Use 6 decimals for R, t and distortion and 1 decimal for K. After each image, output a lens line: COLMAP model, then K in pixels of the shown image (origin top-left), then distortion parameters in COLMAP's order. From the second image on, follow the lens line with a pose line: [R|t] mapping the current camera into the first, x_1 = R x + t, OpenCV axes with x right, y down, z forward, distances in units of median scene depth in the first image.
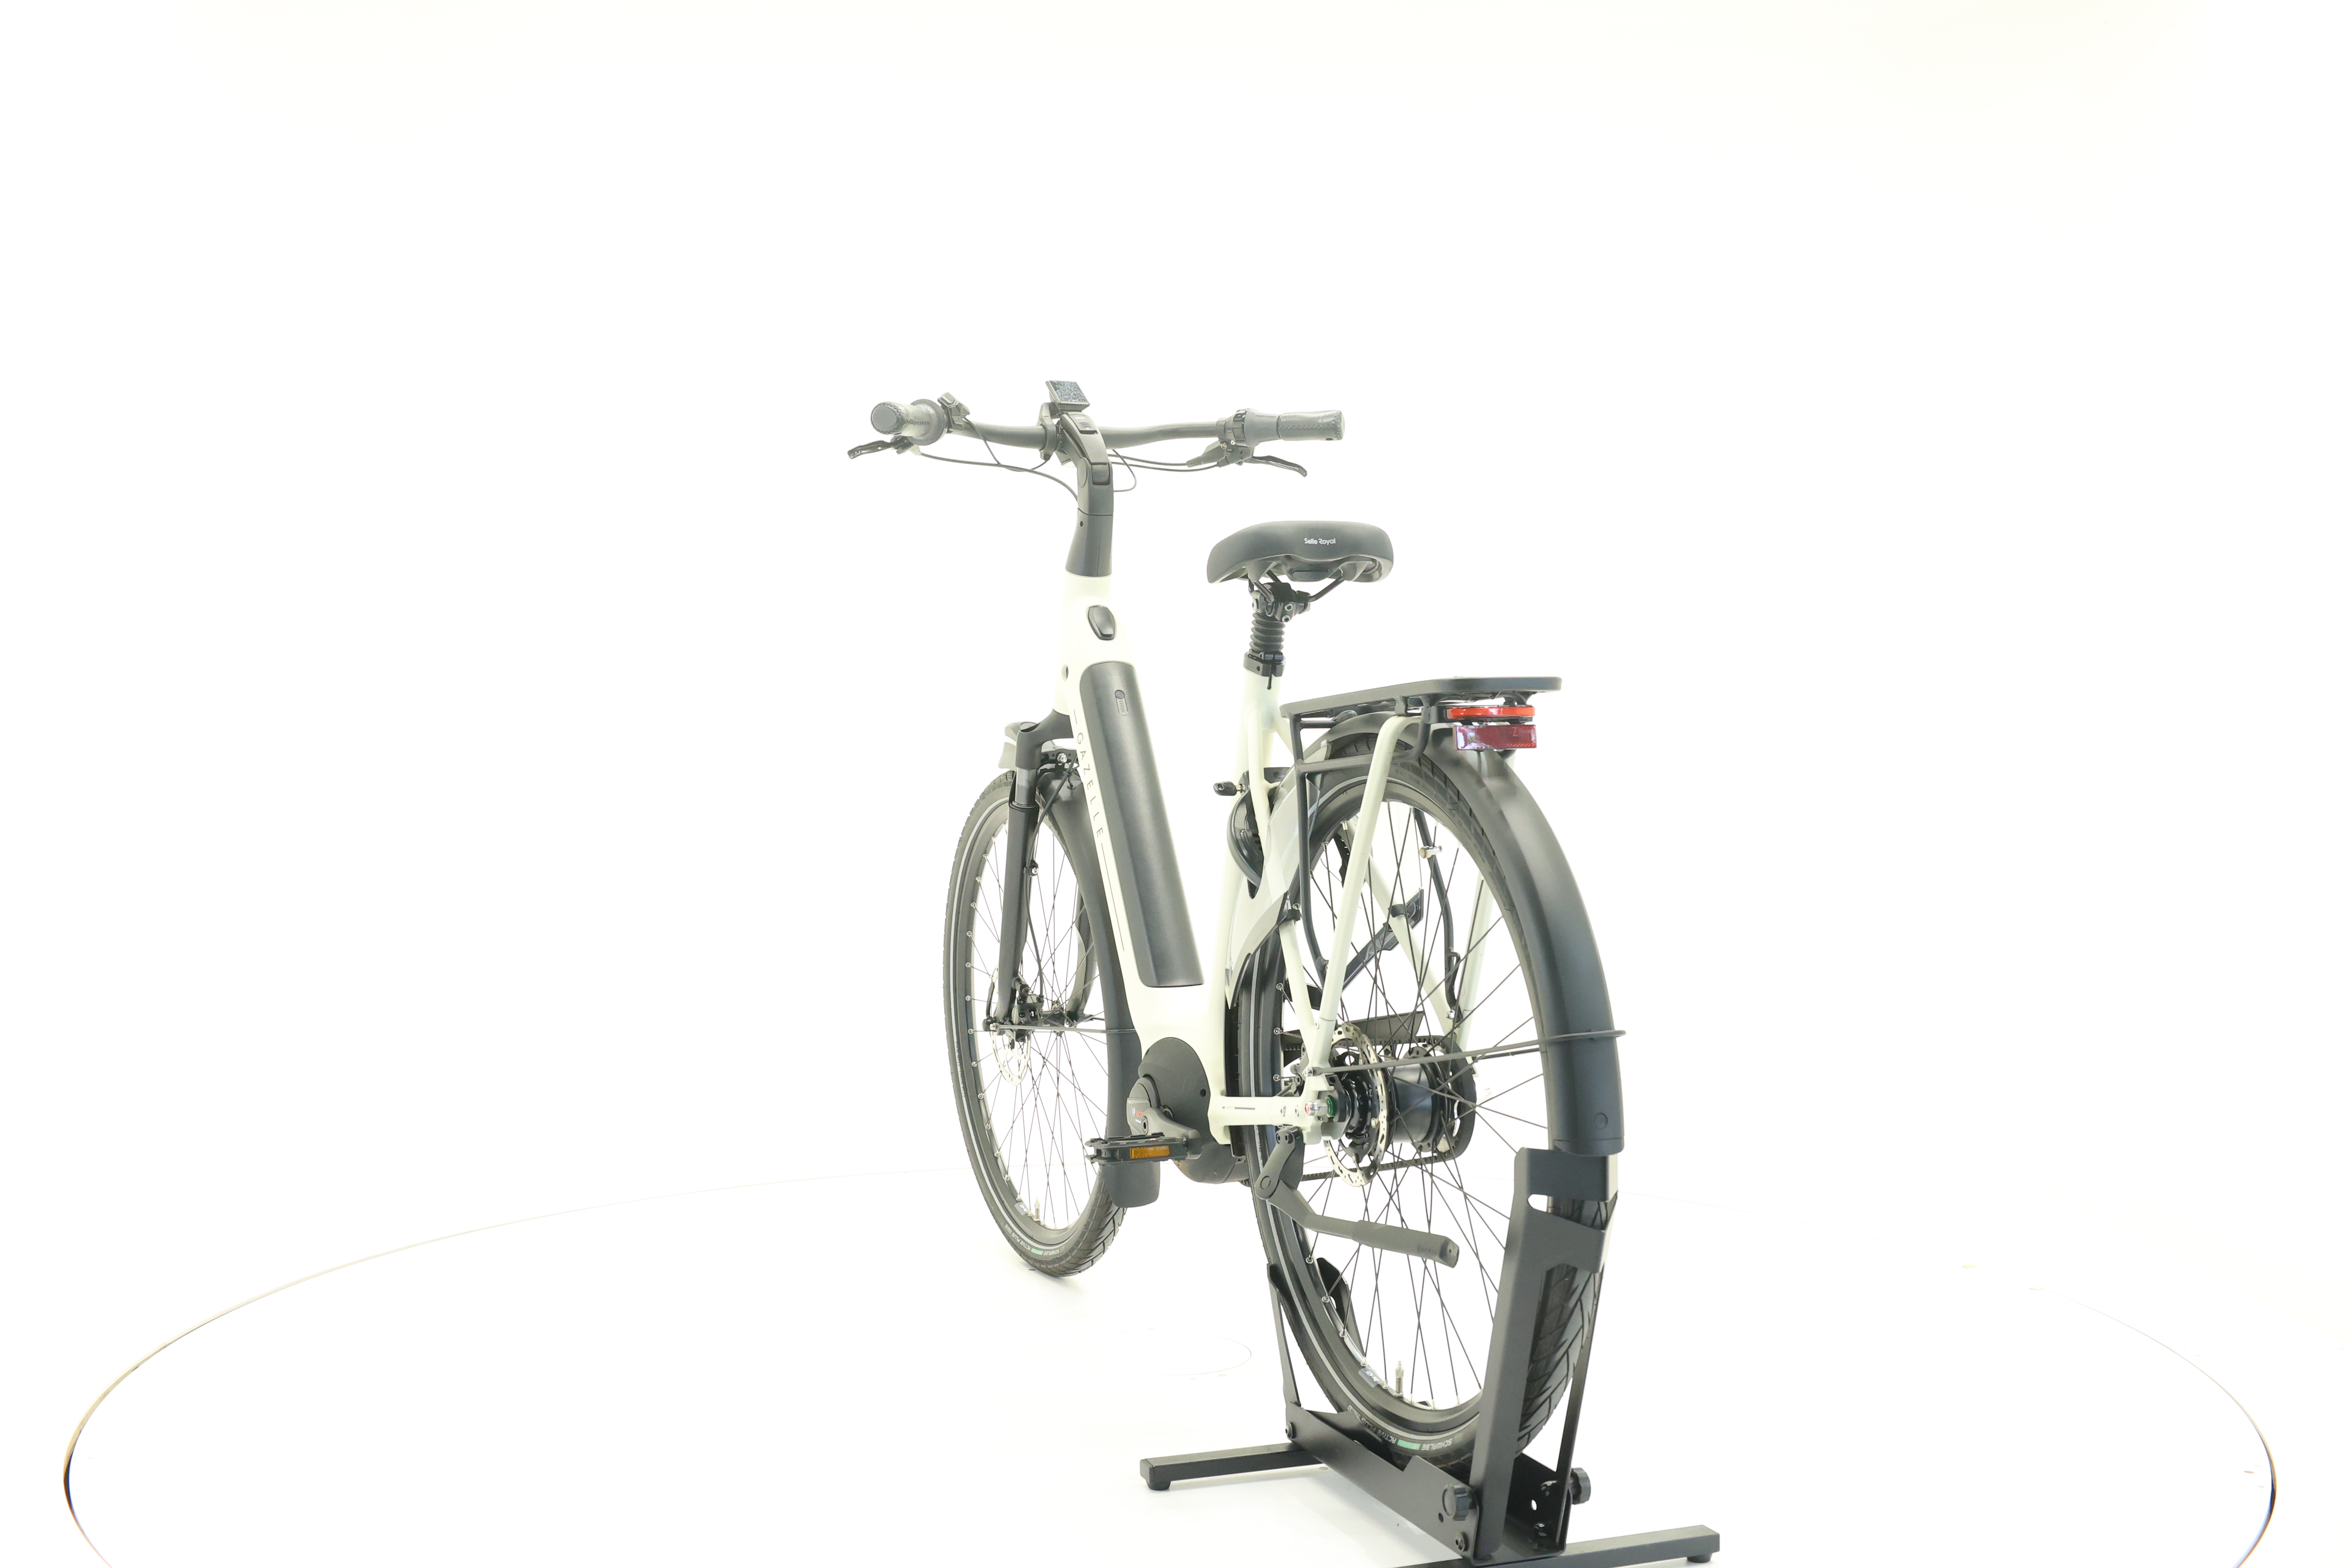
lens RADIAL K [[2384.1, 0, 1176.0], [0, 2384.1, 784.0], [0, 0, 1]] dist [-0.009601, 0.006640]
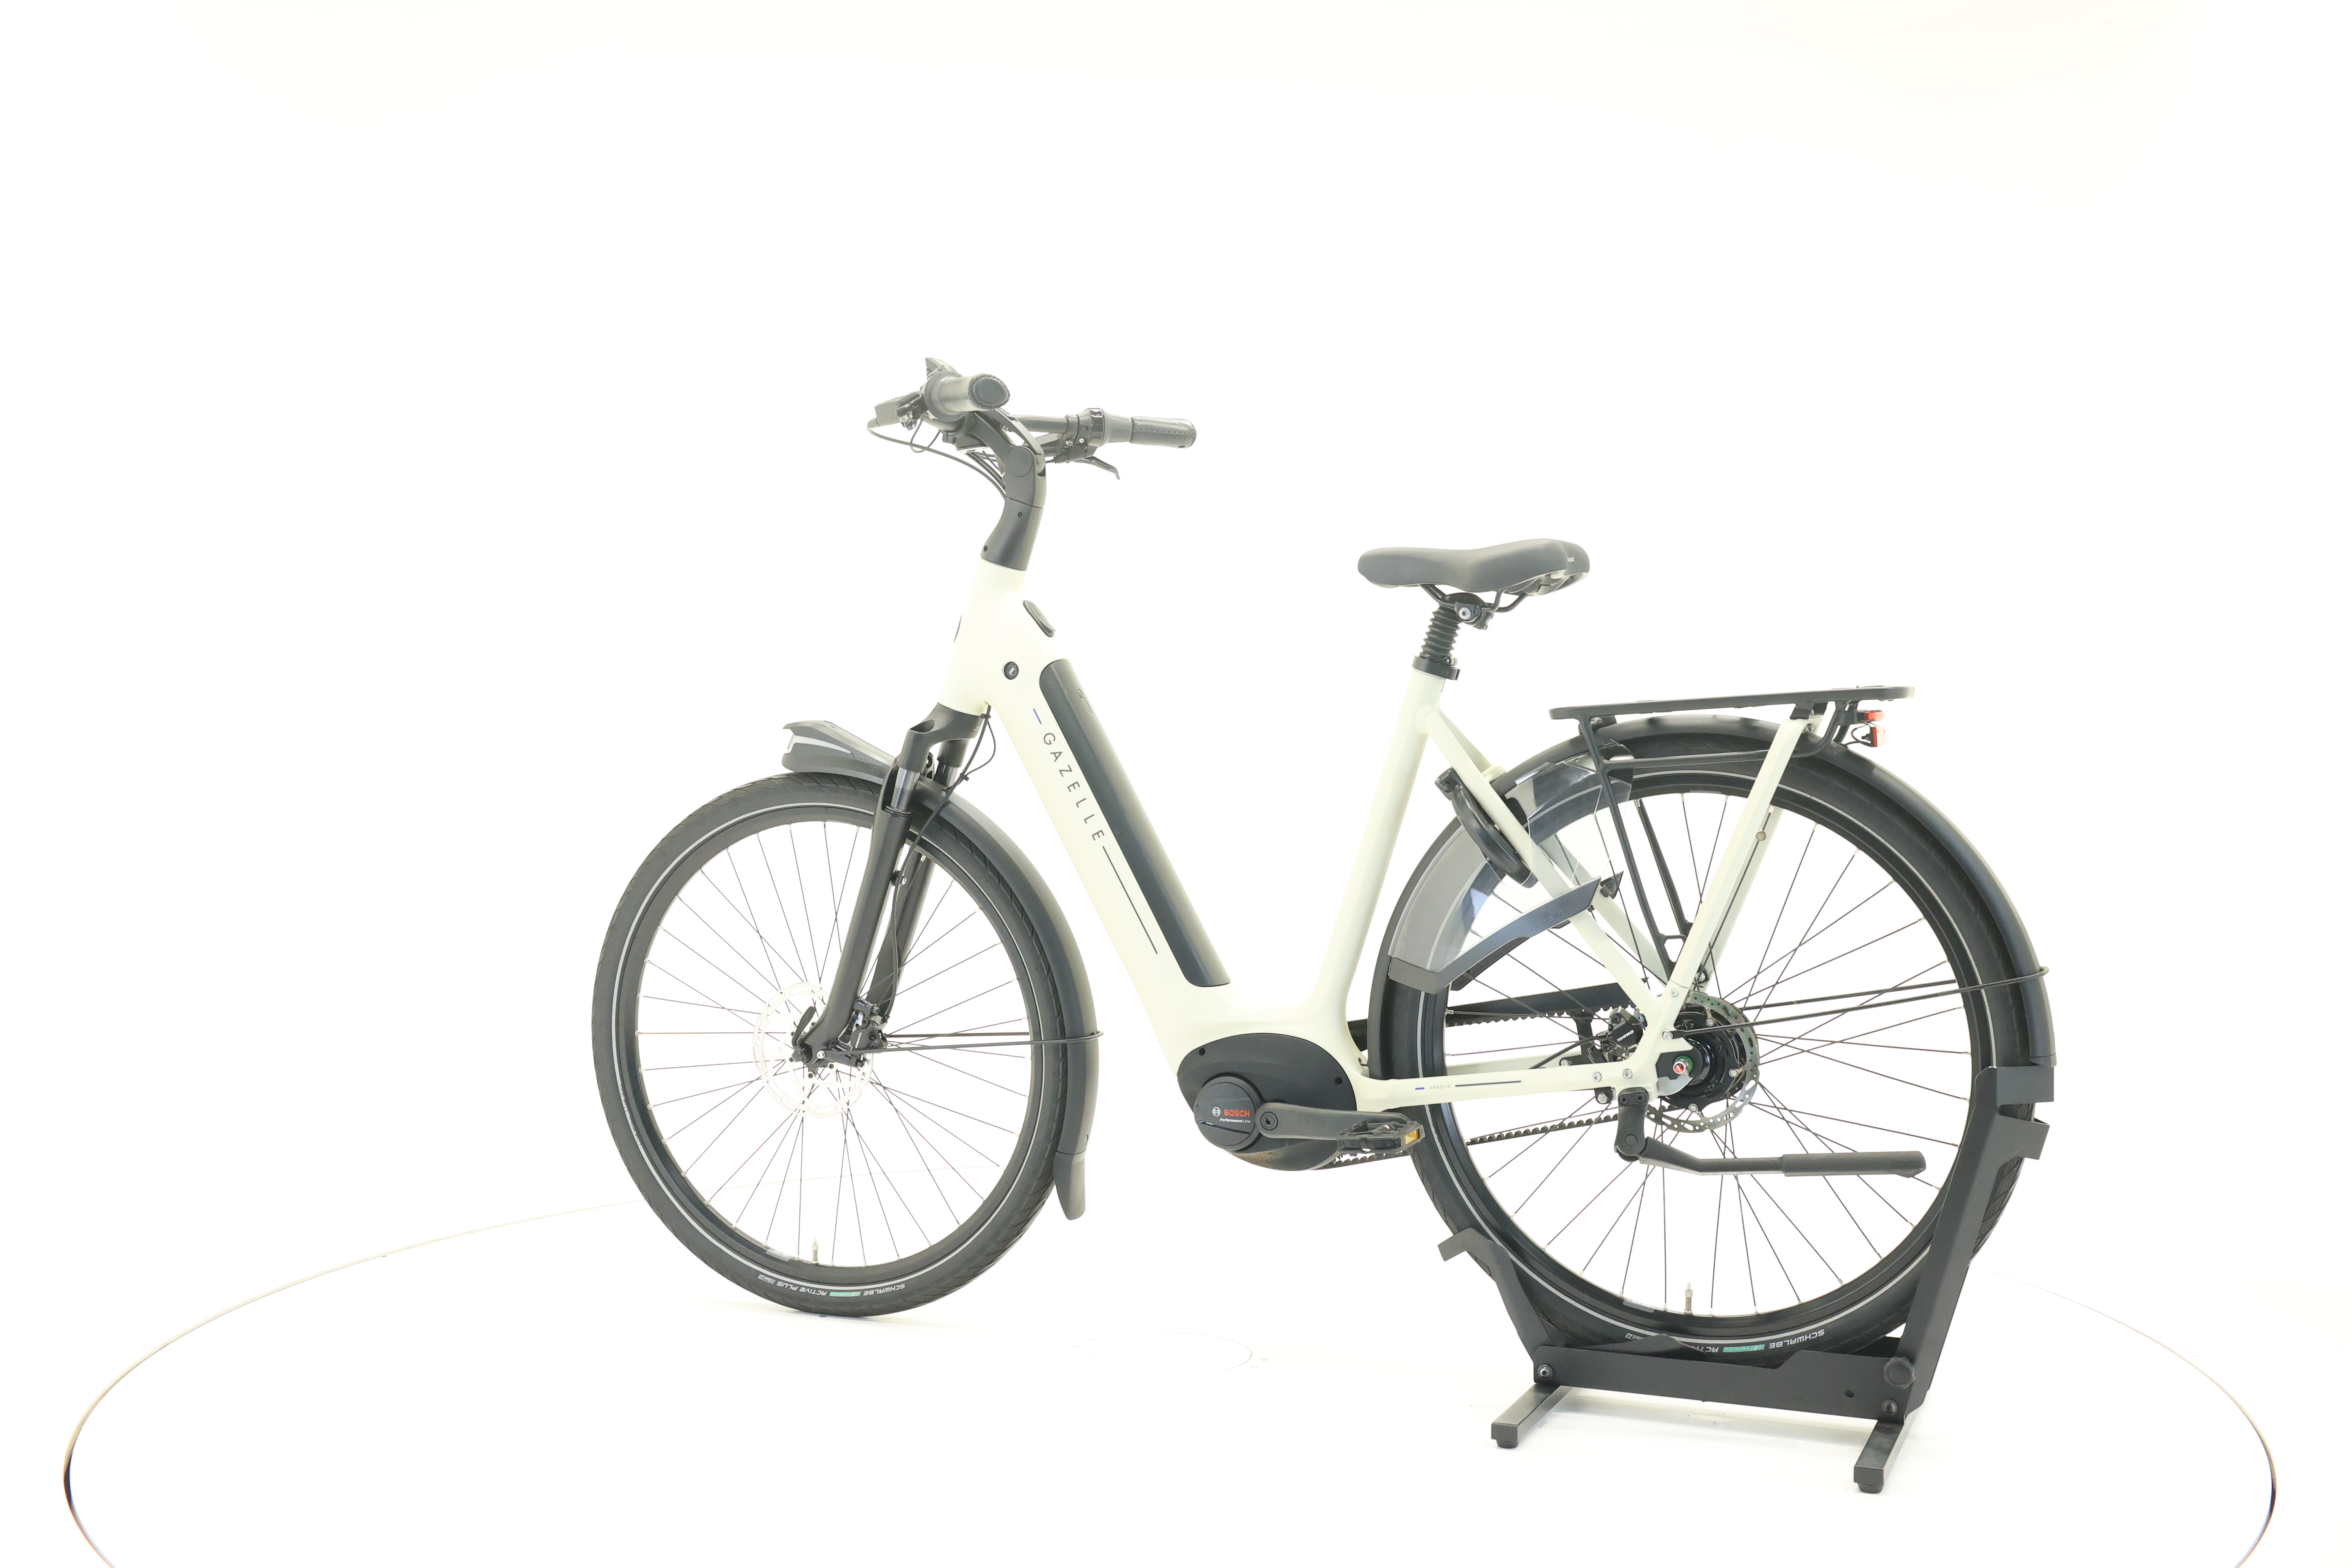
lens RADIAL K [[2384.1, 0, 1176.0], [0, 2384.1, 784.0], [0, 0, 1]] dist [-0.009601, 0.006640]
pose [[0.706247, -0.018110, 0.707734, -0.781755], [0.016216, 0.999824, 0.009402, -0.010377], [-0.707780, 0.004836, 0.706417, 0.323624]]
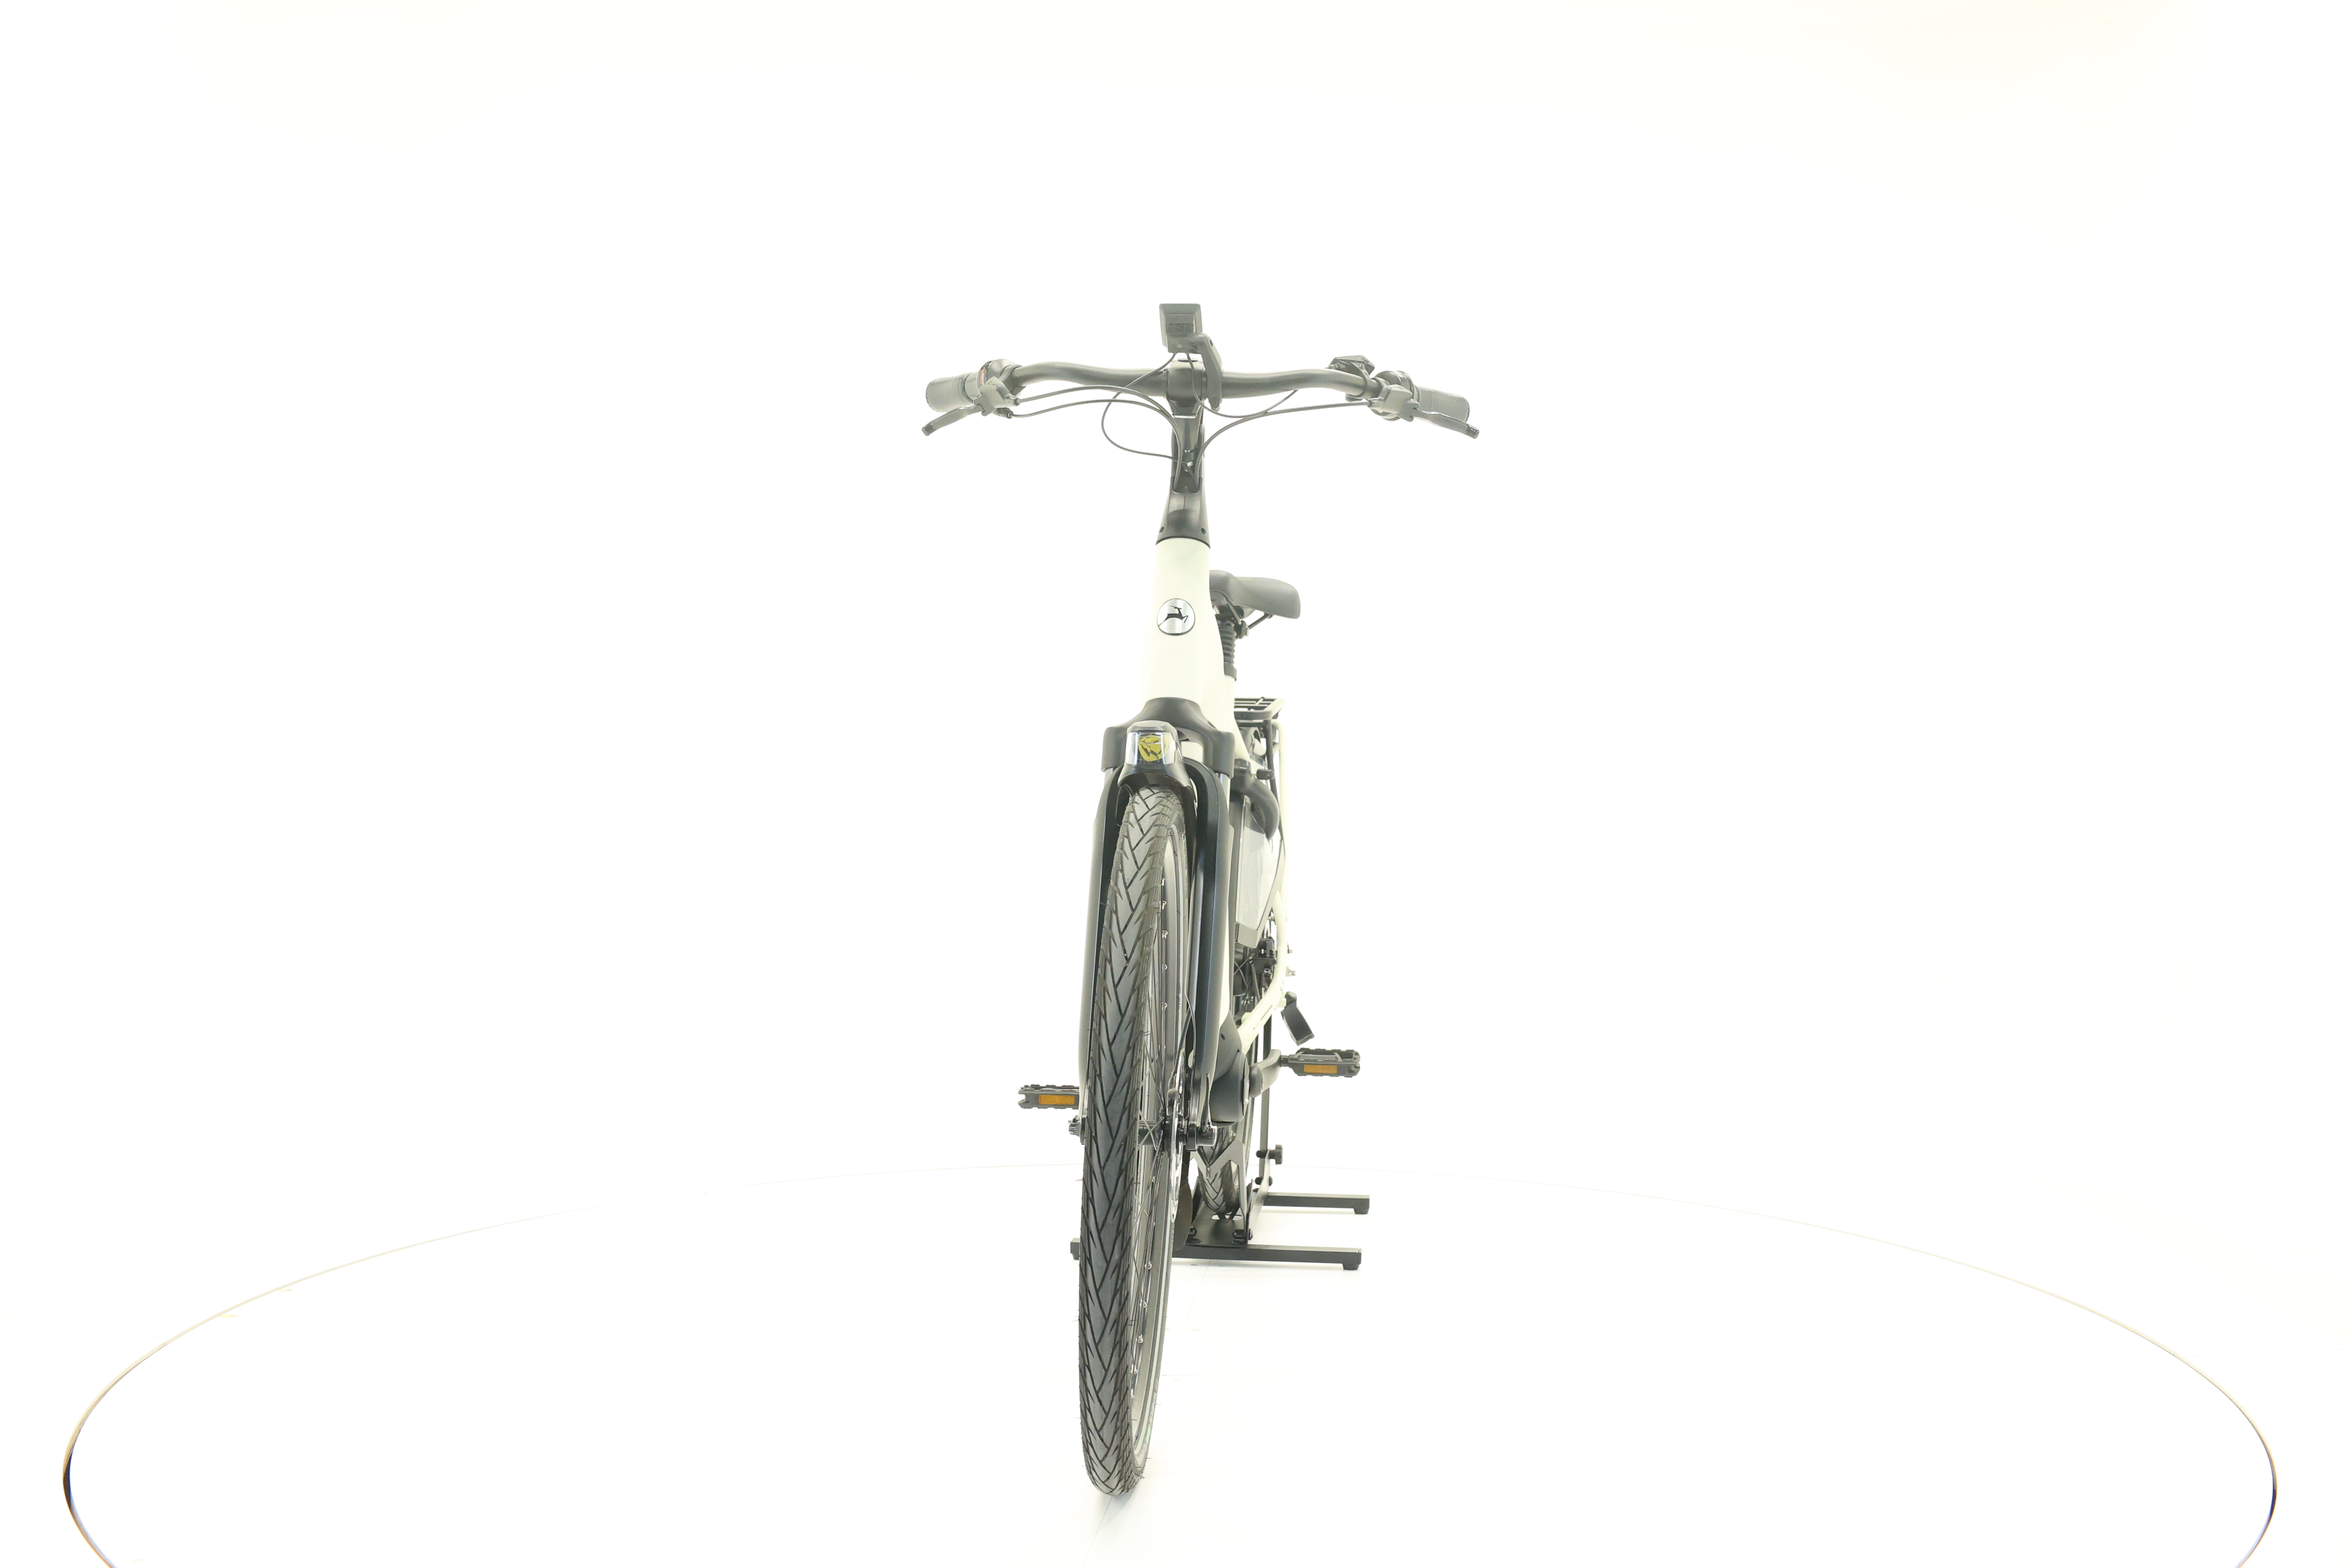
lens RADIAL K [[2384.1, 0, 1176.0], [0, 2384.1, 784.0], [0, 0, 1]] dist [-0.009601, 0.006640]
pose [[-0.884659, -0.018317, 0.465880, -0.516096], [0.005150, 0.998783, 0.049048, -0.054098], [-0.466211, 0.045790, -0.883488, 2.078201]]
